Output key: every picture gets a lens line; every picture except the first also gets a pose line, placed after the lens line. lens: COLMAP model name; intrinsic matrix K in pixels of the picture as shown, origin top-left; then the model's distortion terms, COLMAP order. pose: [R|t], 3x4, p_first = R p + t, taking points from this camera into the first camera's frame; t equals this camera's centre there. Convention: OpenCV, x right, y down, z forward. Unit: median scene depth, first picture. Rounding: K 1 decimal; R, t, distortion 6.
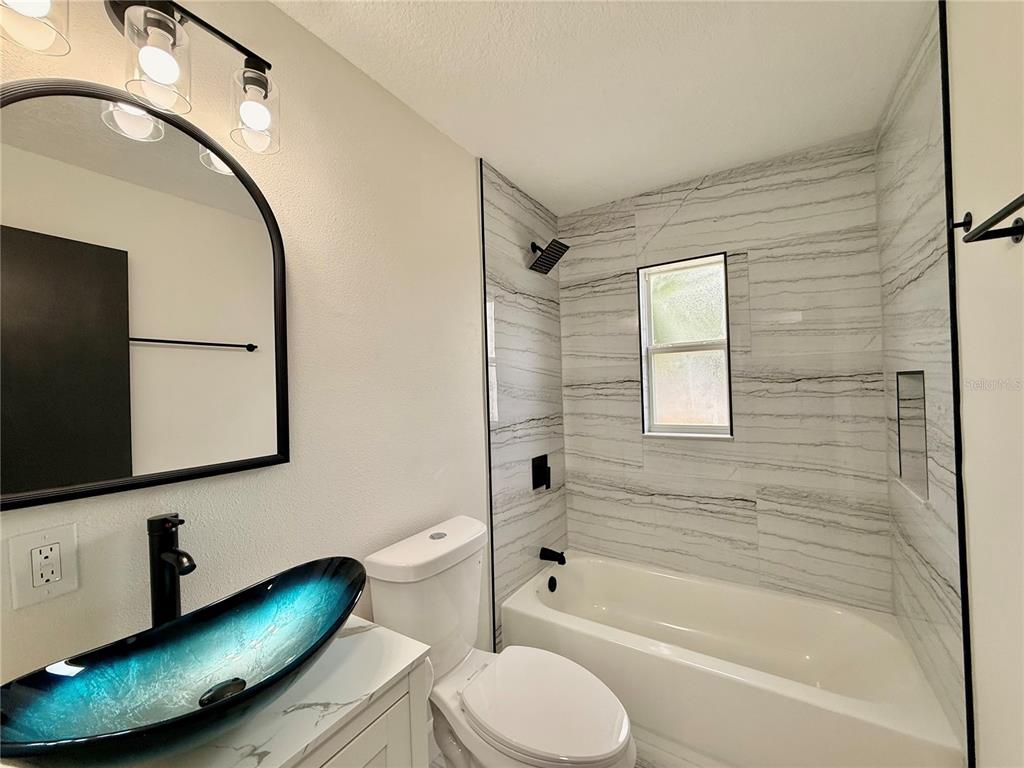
lens RADIAL K [[415.8, 0, 508.1], [0, 415.8, 383.5], [0, 0, 1]] dist [-0.000036, -0.000207]
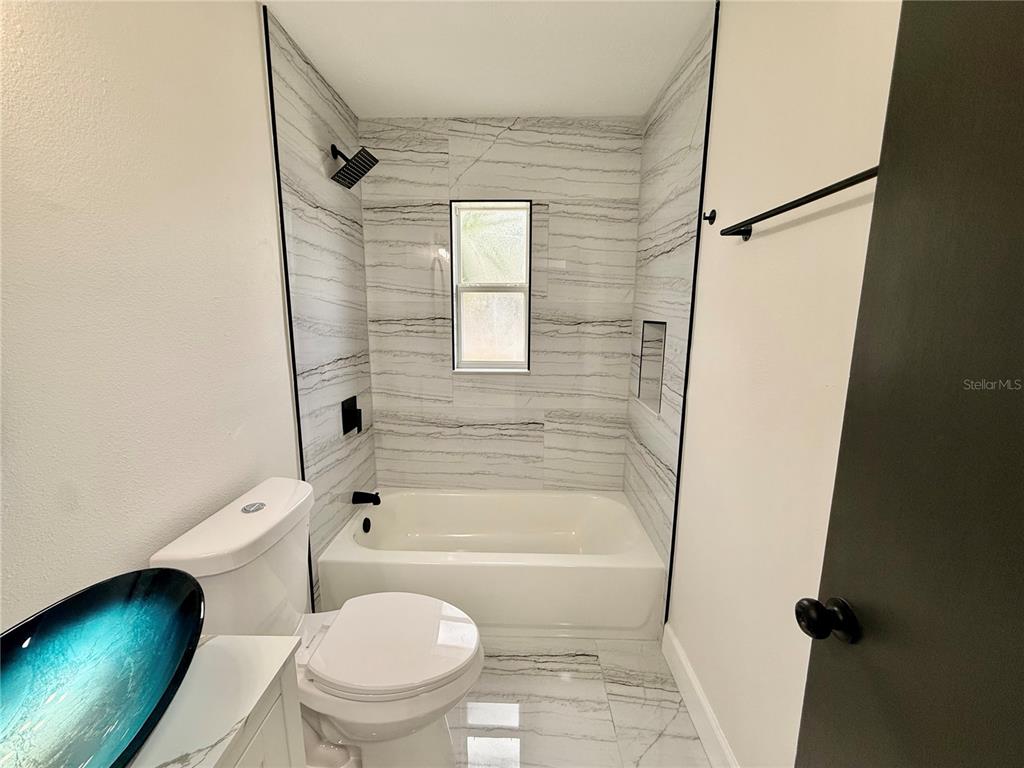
lens RADIAL K [[415.8, 0, 508.1], [0, 415.8, 383.5], [0, 0, 1]] dist [-0.000036, -0.000207]
pose [[0.851260, -0.053228, 0.522038, -0.108188], [-0.037867, 0.986017, 0.162283, -0.021159], [-0.523377, -0.157913, 0.837341, 0.056875]]
